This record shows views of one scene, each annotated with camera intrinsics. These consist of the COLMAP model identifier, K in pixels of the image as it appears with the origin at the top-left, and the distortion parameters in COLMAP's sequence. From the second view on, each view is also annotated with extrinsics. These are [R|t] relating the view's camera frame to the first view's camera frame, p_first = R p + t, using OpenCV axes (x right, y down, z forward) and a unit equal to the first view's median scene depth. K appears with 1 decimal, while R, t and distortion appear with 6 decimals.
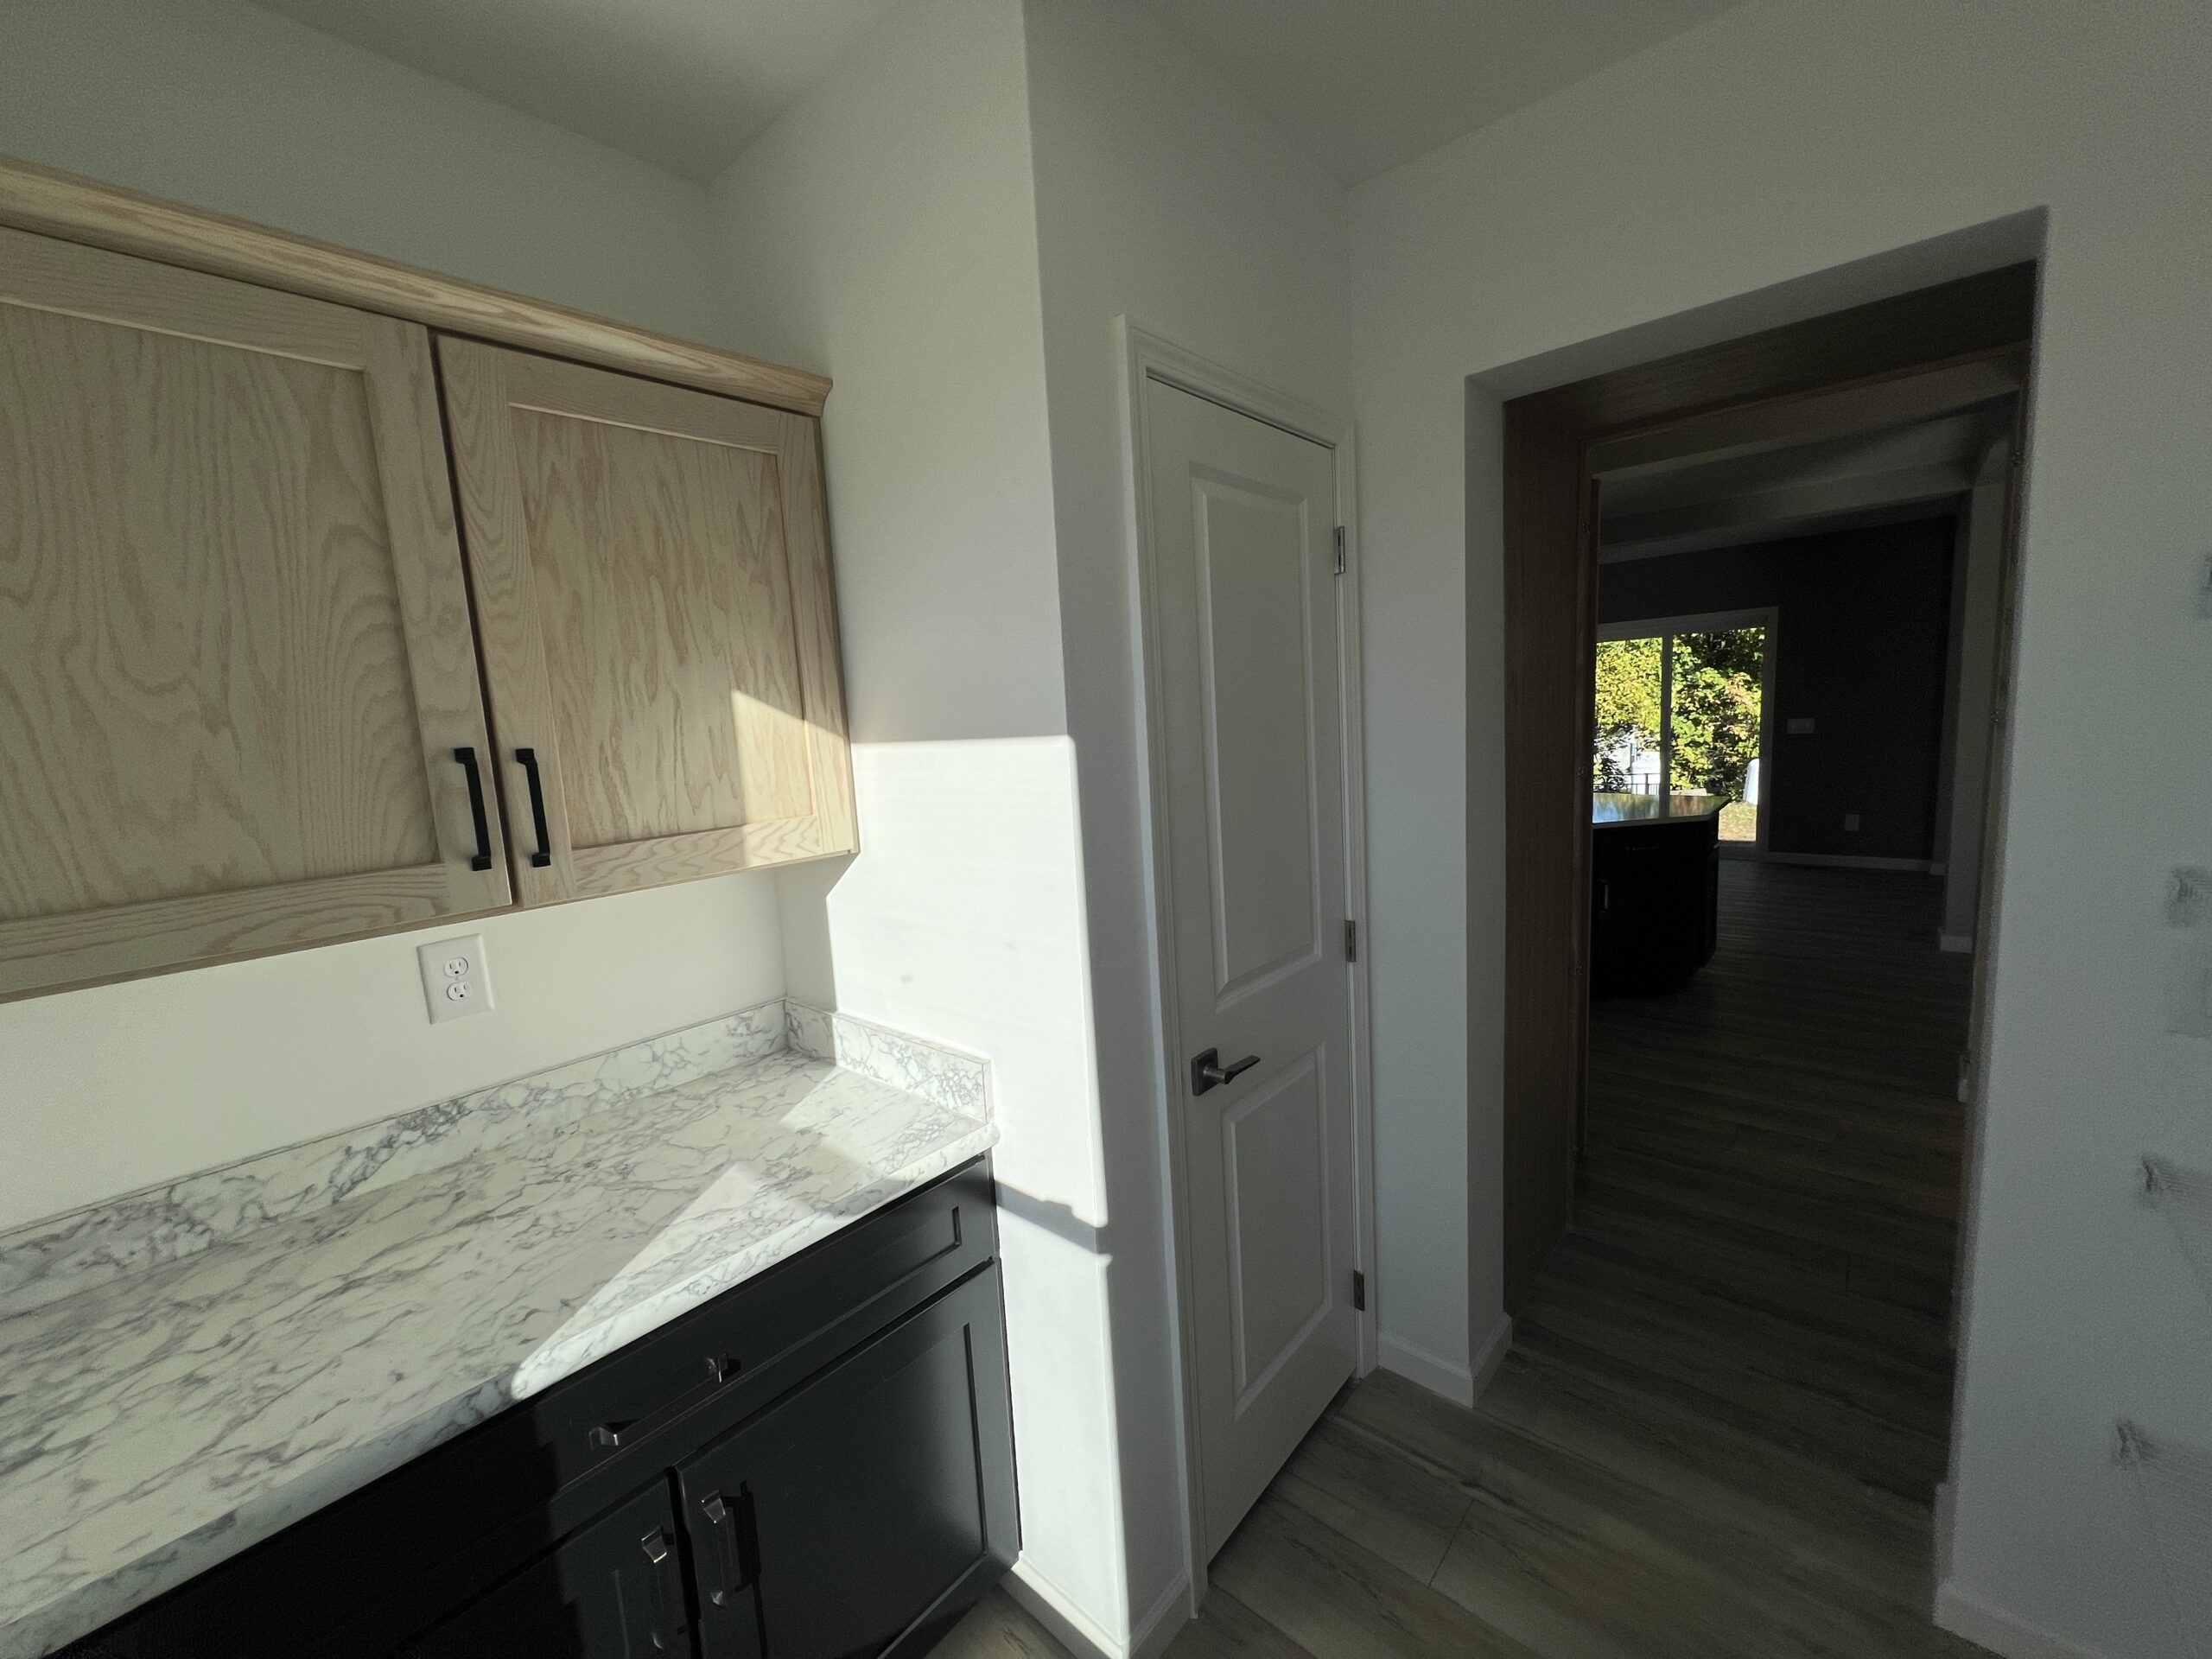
lens RADIAL K [[882.5, 0, 1102.9], [0, 882.5, 832.2], [0, 0, 1]] dist [-0.003314, -0.000634]
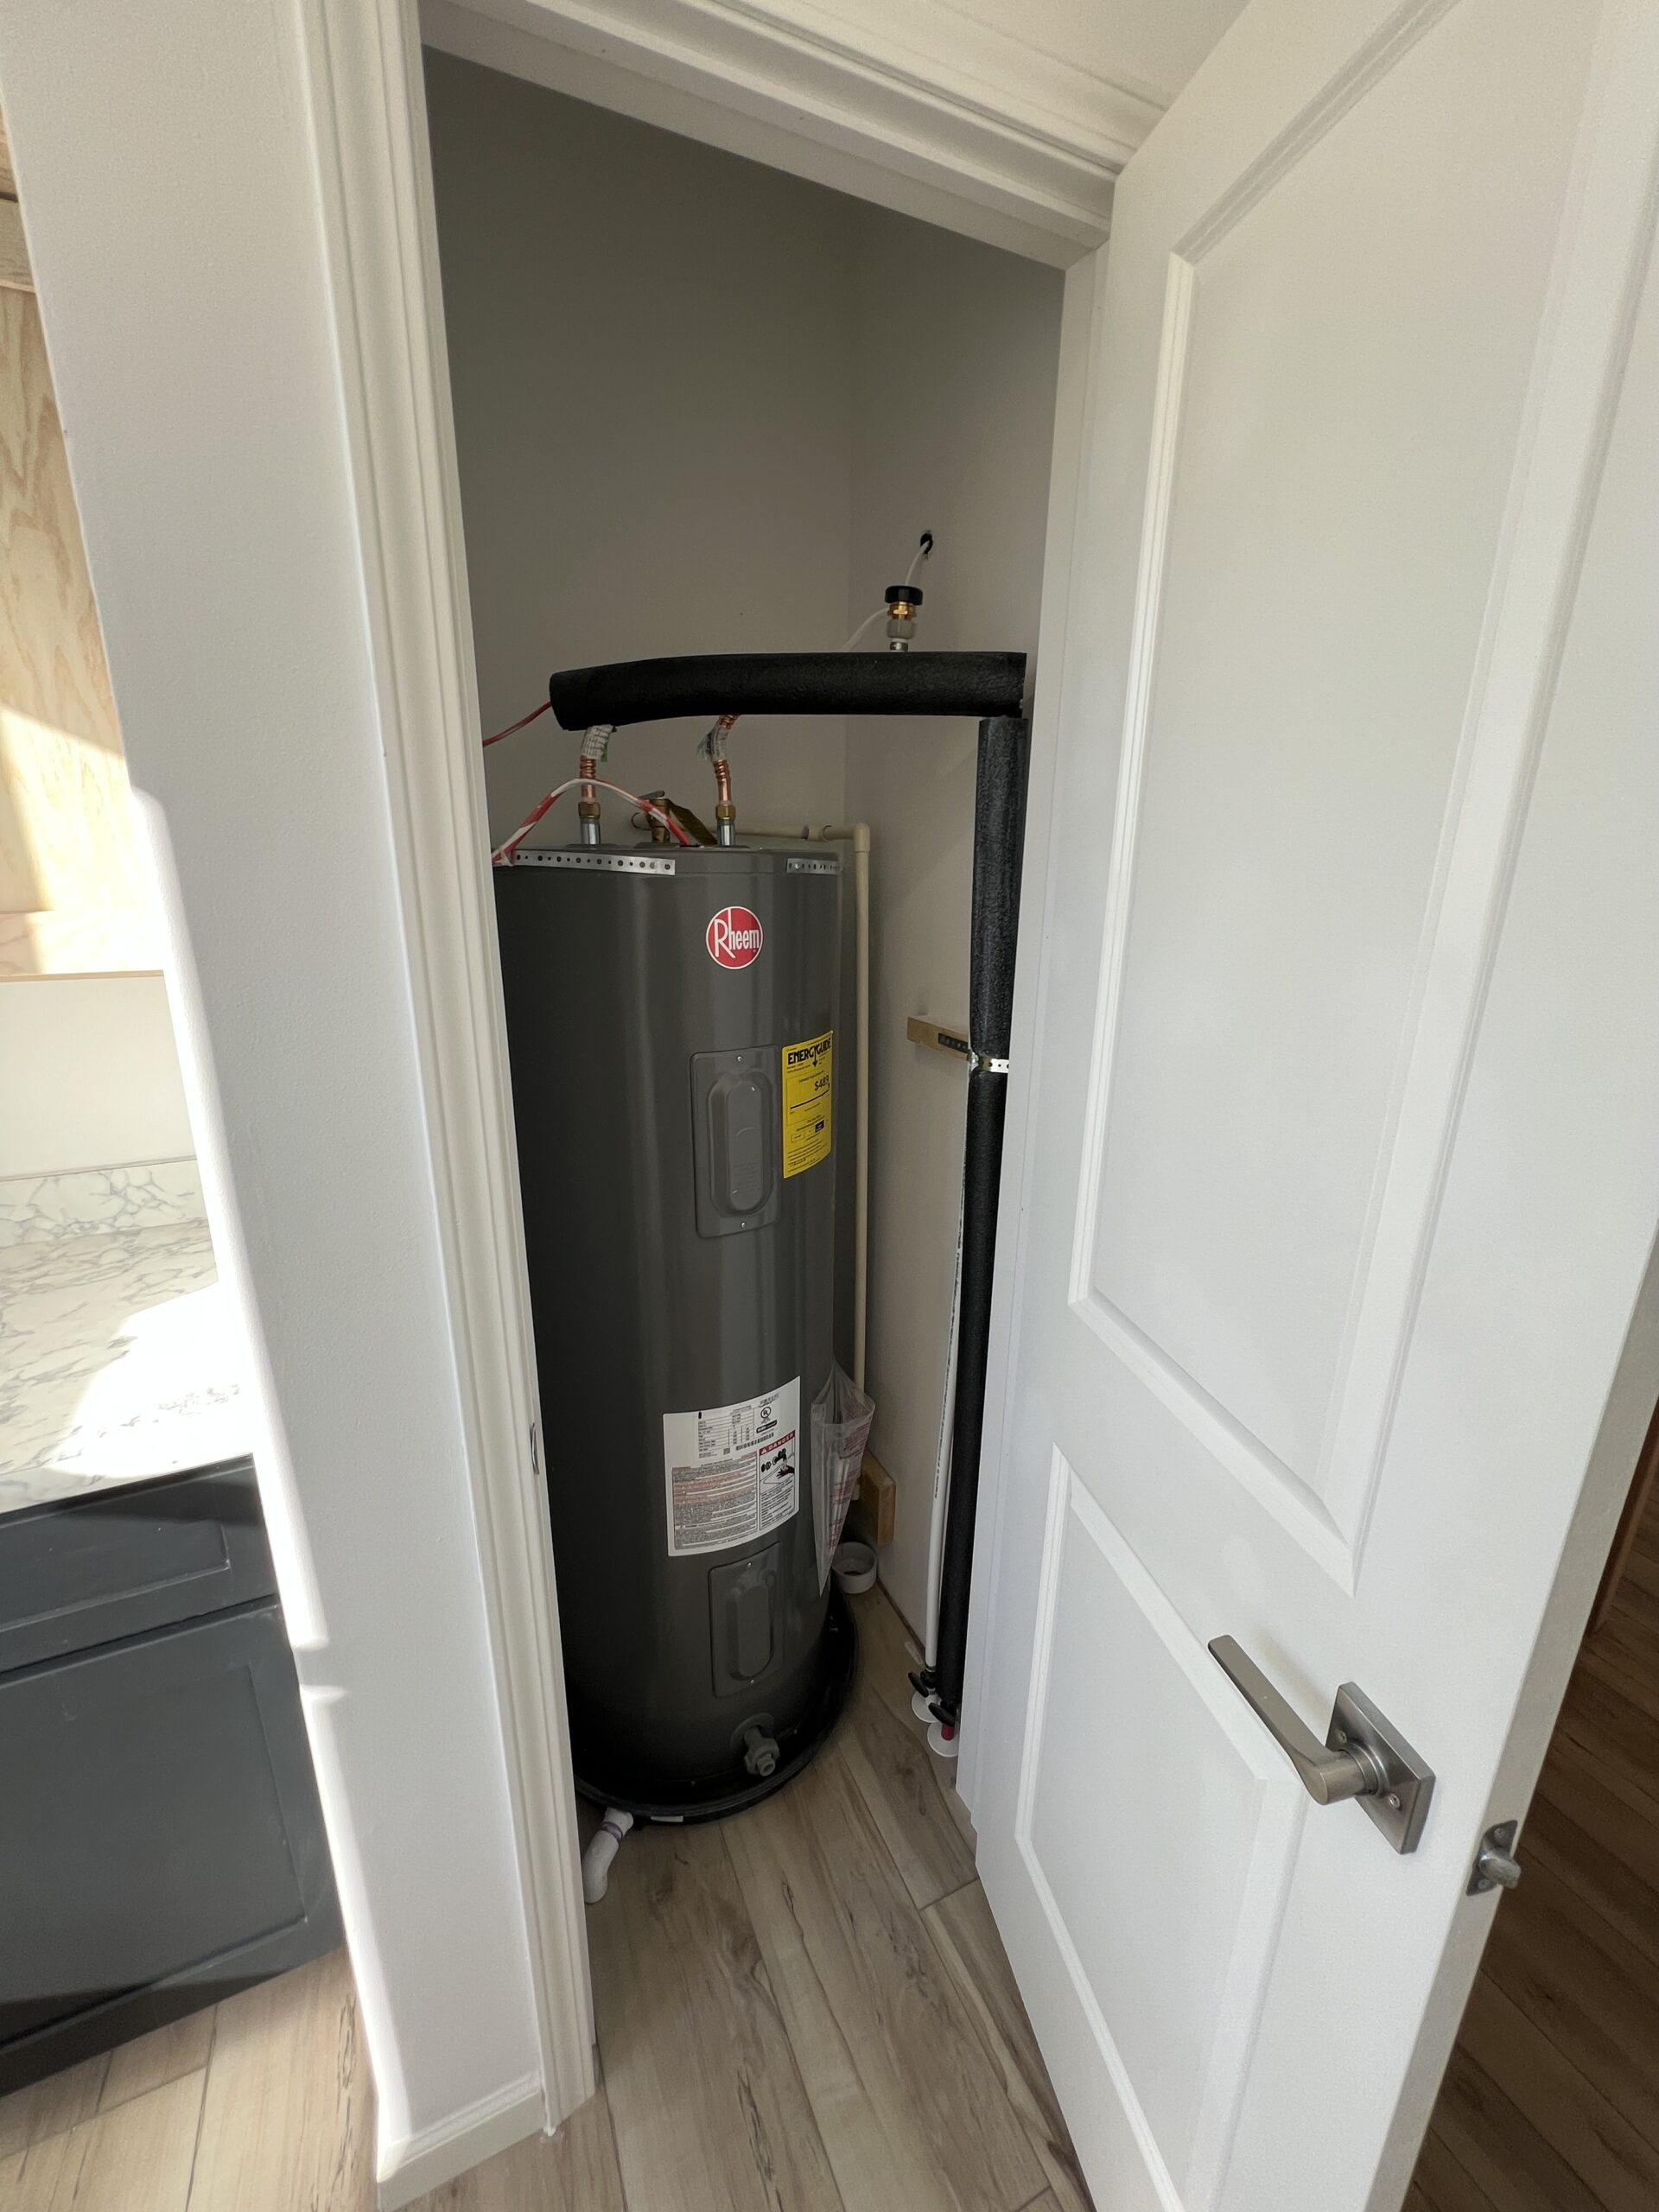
lens RADIAL K [[882.5, 0, 826.3], [0, 882.5, 1100.9], [0, 0, 1]] dist [-0.003314, -0.000634]
pose [[0.918325, 0.179806, -0.352633, 0.317877], [-0.121794, 0.976008, 0.180485, -0.046356], [0.376624, -0.122795, 0.918191, 0.428021]]
